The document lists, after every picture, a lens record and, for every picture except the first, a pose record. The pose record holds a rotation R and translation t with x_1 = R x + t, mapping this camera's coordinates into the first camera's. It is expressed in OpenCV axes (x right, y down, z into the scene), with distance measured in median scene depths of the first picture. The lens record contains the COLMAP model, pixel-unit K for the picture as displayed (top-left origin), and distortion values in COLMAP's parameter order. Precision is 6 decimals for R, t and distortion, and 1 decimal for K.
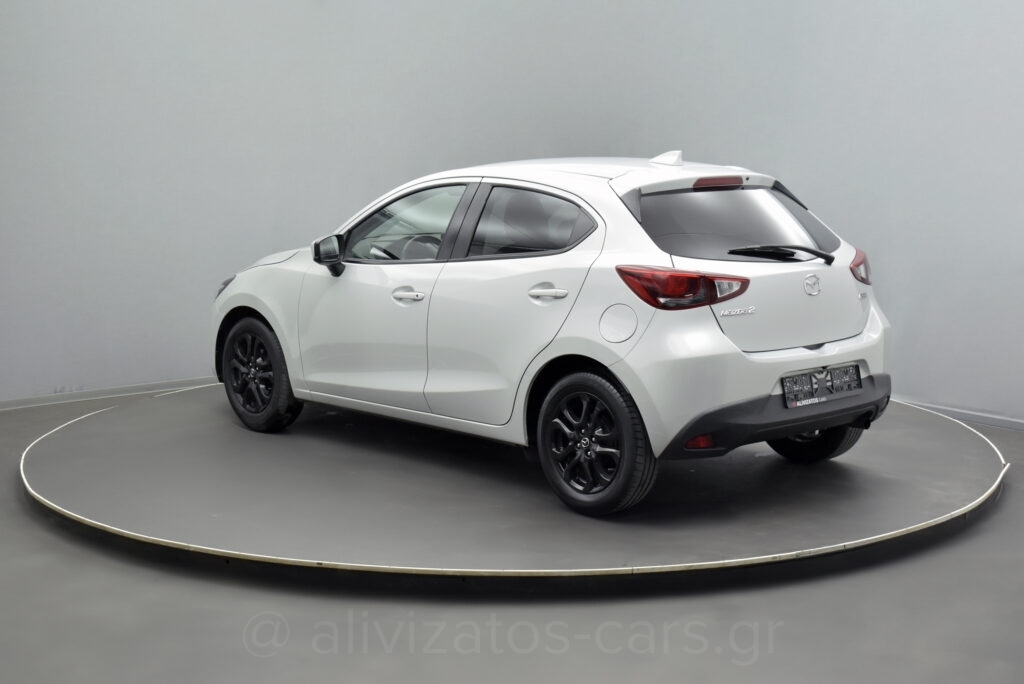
lens RADIAL K [[1715.5, 0, 512.0], [0, 1715.5, 342.0], [0, 0, 1]] dist [0.028913, 0.030224]
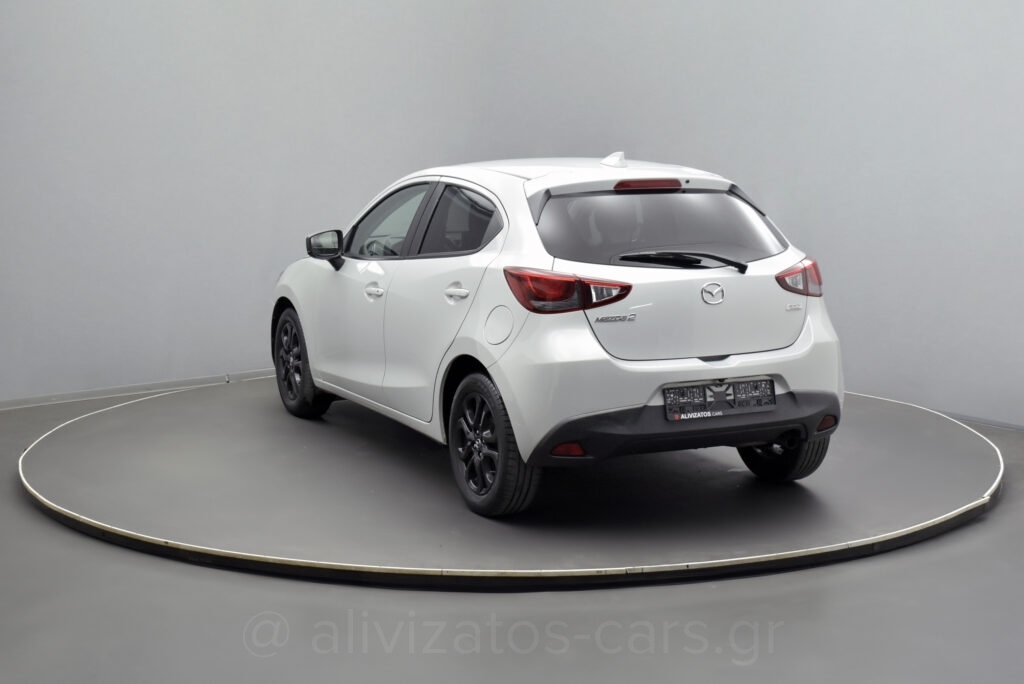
lens RADIAL K [[1715.5, 0, 512.0], [0, 1715.5, 342.0], [0, 0, 1]] dist [0.028913, 0.030224]
pose [[0.956727, 0.042986, -0.287795, 0.341653], [-0.043029, 0.999055, 0.006182, -0.007265], [0.287788, 0.006469, 0.957672, 0.049939]]
